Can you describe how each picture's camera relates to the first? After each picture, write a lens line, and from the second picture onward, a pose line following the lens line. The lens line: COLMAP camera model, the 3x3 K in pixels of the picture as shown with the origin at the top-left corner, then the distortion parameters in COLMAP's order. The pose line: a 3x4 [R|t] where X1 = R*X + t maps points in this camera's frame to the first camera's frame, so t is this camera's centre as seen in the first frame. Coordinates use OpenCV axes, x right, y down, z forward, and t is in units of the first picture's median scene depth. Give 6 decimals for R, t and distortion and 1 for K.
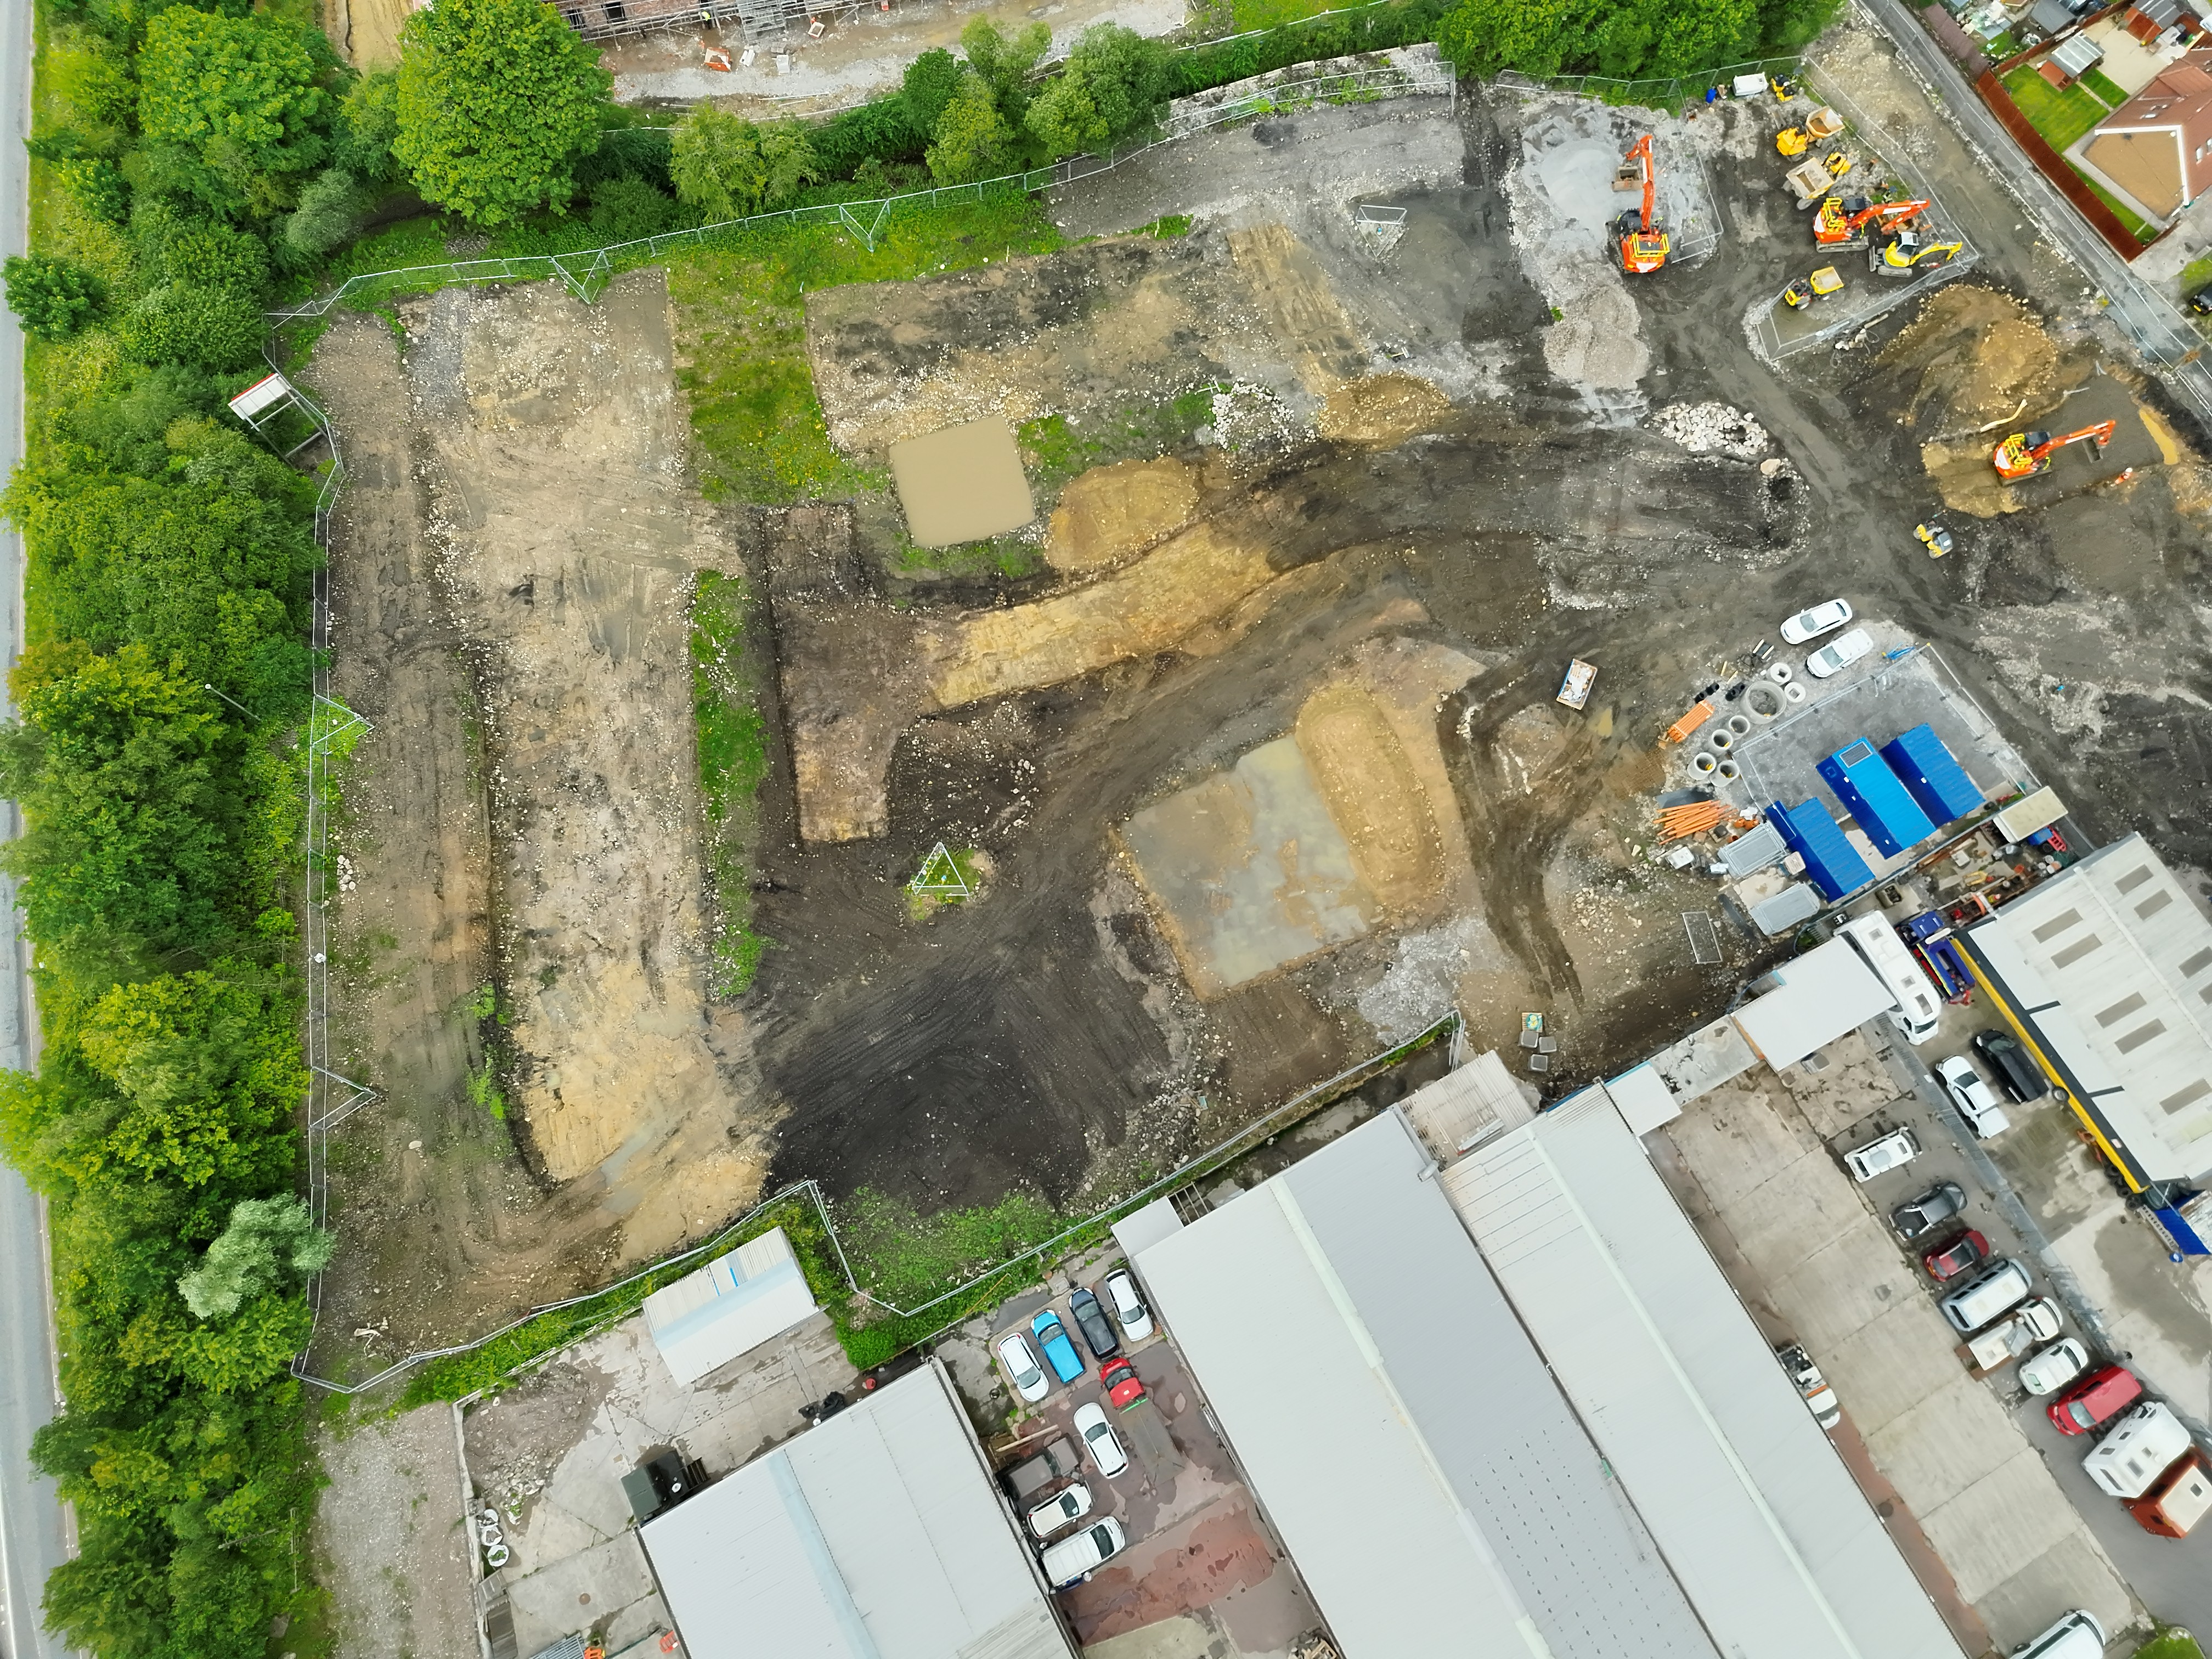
lens RADIAL K [[1521.8, 0, 1106.0], [0, 1521.8, 829.5], [0, 0, 1]] dist [0.073601, -0.070938]
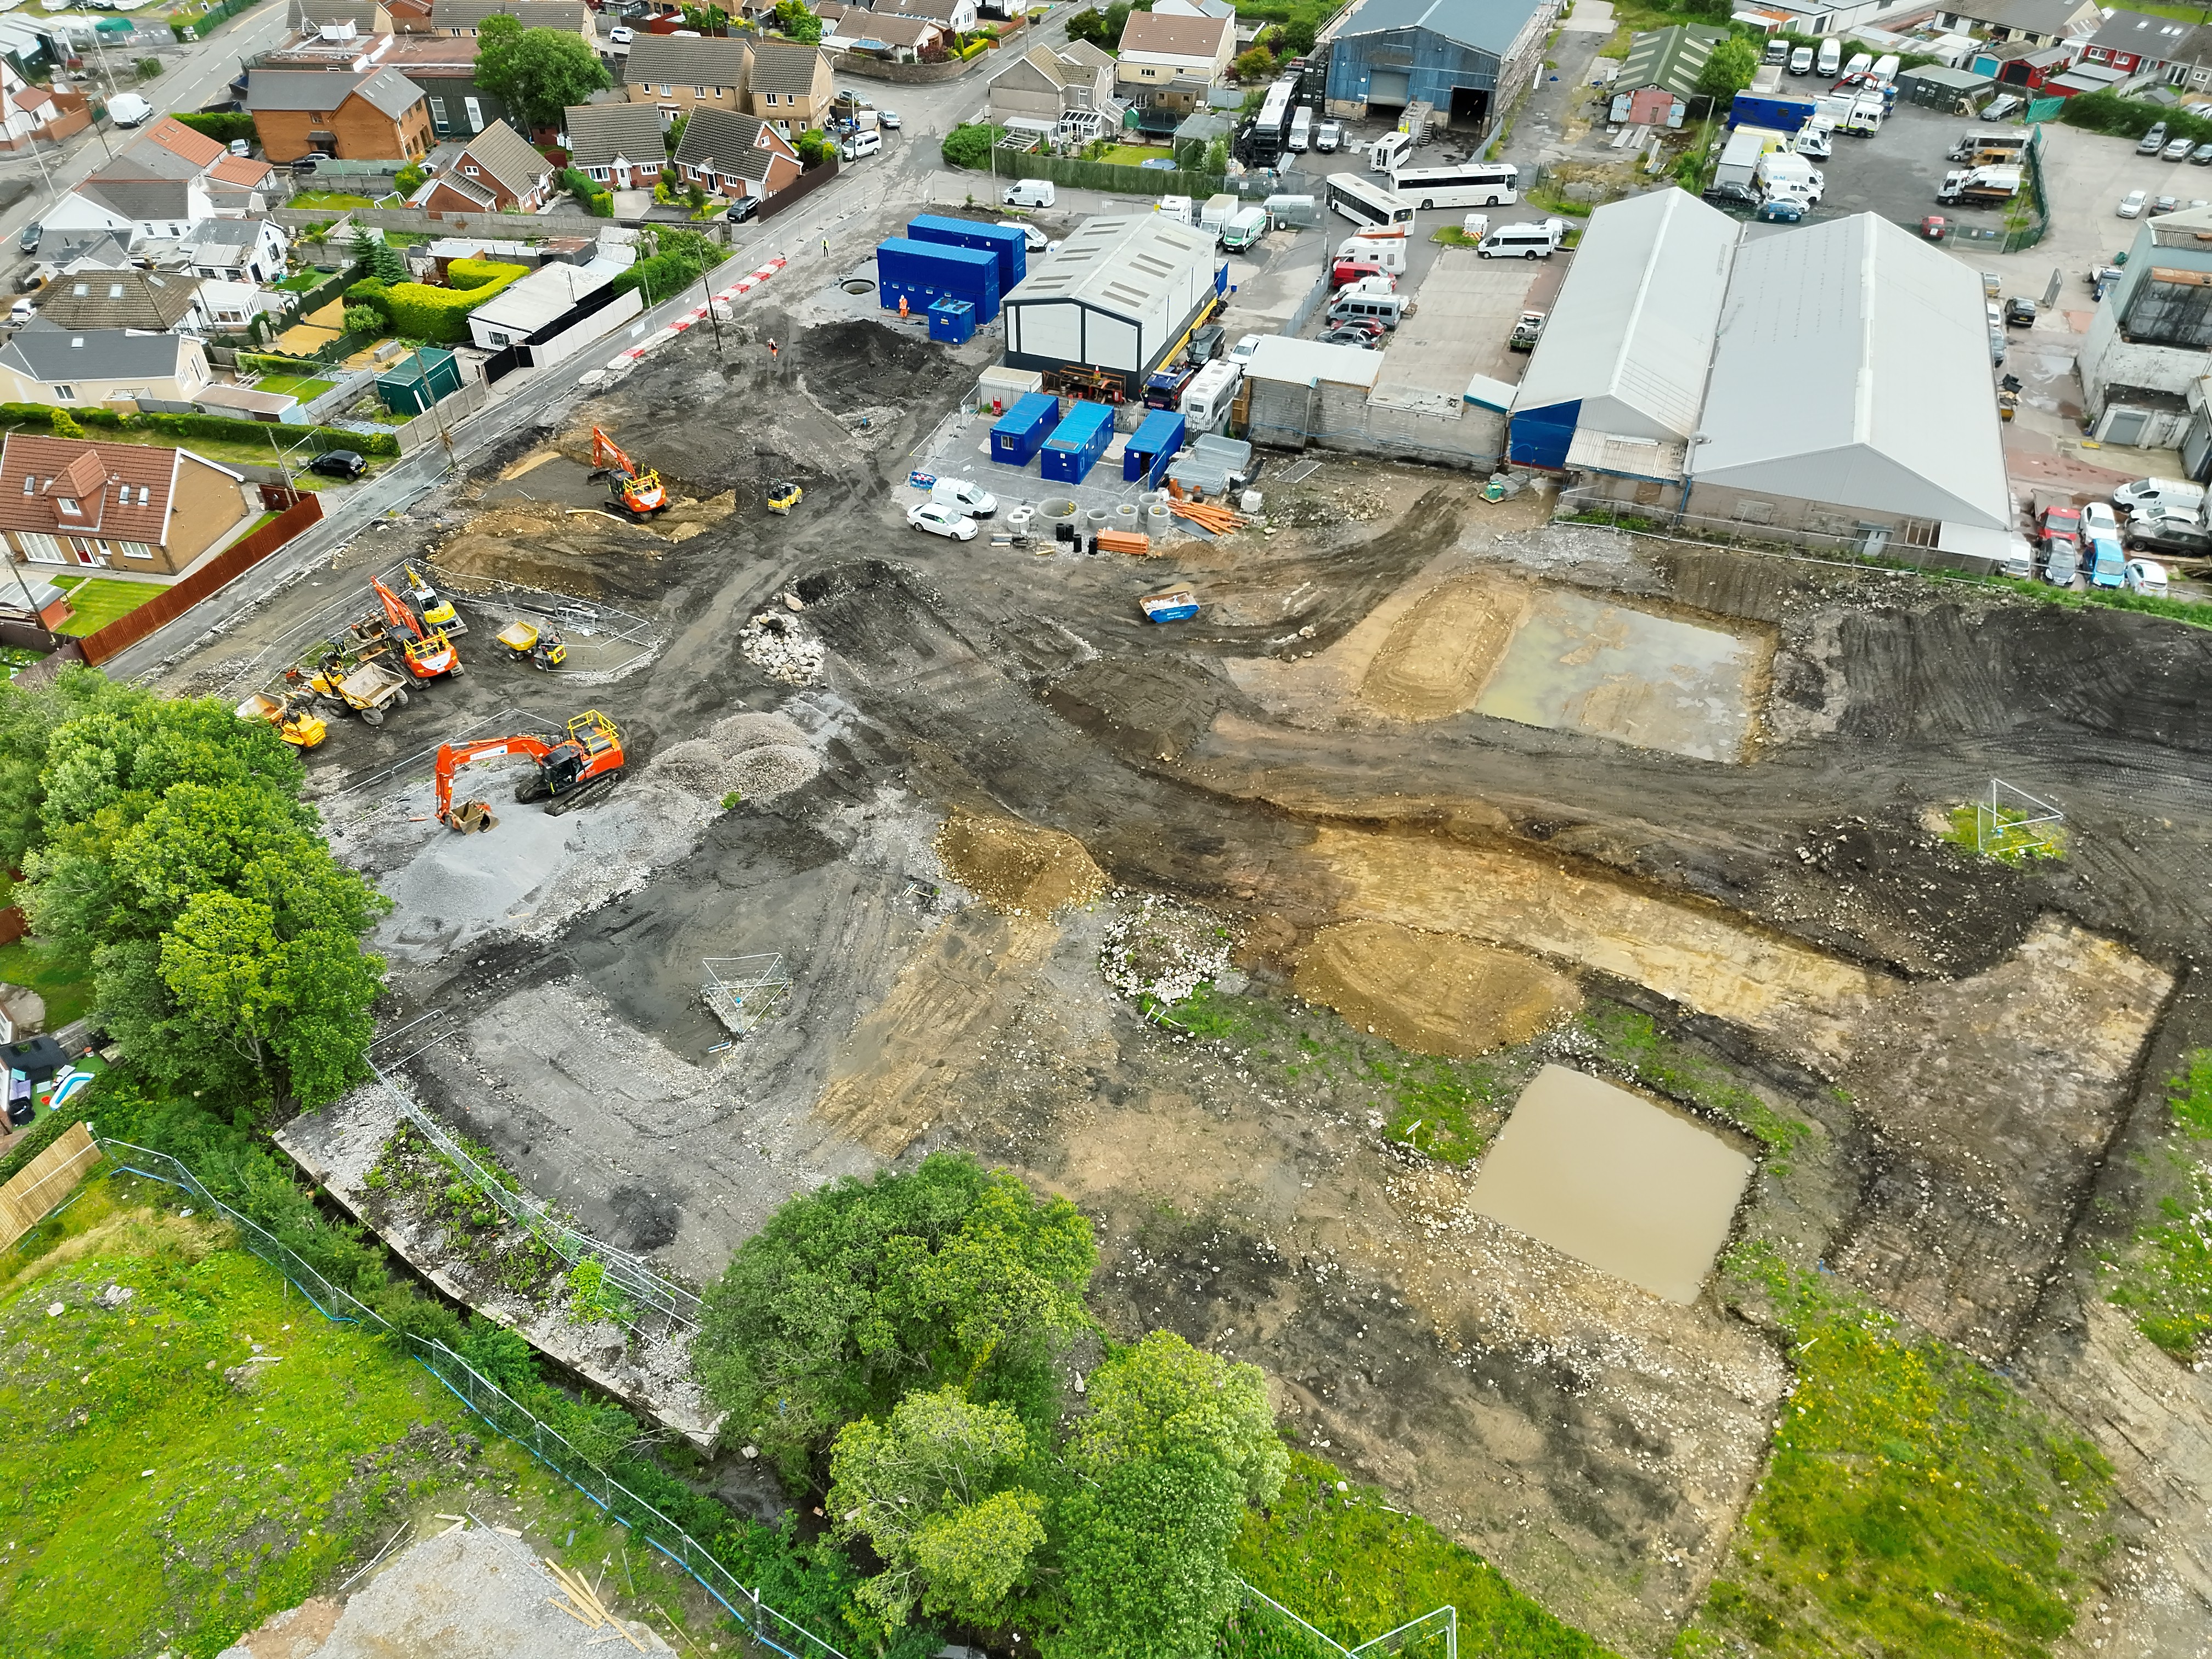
lens RADIAL K [[1521.8, 0, 1106.0], [0, 1521.8, 829.5], [0, 0, 1]] dist [0.073601, -0.070938]
pose [[-0.645175, -0.518758, 0.560928, -0.220405], [0.727241, -0.191873, 0.659019, -0.694504], [-0.234245, 0.833112, 0.501053, 0.645299]]
